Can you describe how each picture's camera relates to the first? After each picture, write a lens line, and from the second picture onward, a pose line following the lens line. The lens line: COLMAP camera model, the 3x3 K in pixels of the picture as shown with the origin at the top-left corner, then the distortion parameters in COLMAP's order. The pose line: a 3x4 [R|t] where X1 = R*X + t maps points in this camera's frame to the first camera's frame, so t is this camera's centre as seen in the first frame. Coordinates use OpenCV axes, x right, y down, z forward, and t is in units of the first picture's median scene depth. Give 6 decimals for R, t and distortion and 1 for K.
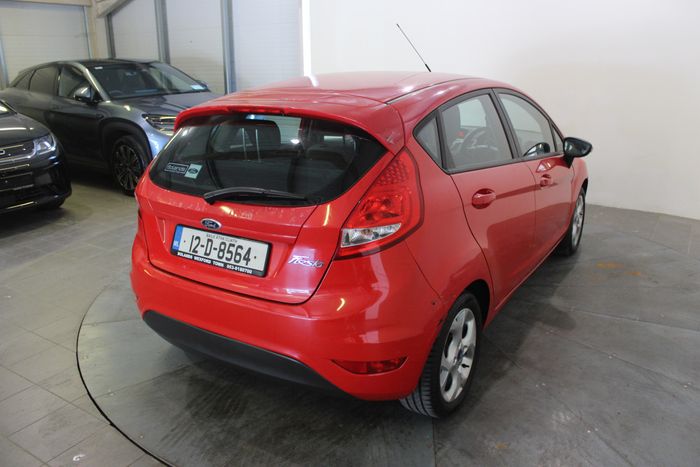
lens RADIAL K [[588.2, 0, 346.6], [0, 588.2, 234.9], [0, 0, 1]] dist [-0.101658, 0.057826]
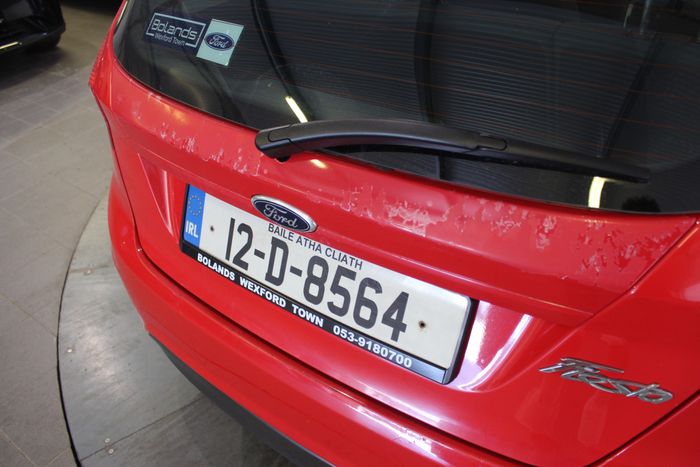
lens RADIAL K [[588.2, 0, 350.8], [0, 588.2, 230.0], [0, 0, 1]] dist [-0.101658, 0.057826]
pose [[0.997469, 0.003269, -0.071024, -0.164132], [0.018663, 0.951875, 0.305919, -0.109586], [0.068606, -0.306470, 0.949405, 0.661593]]
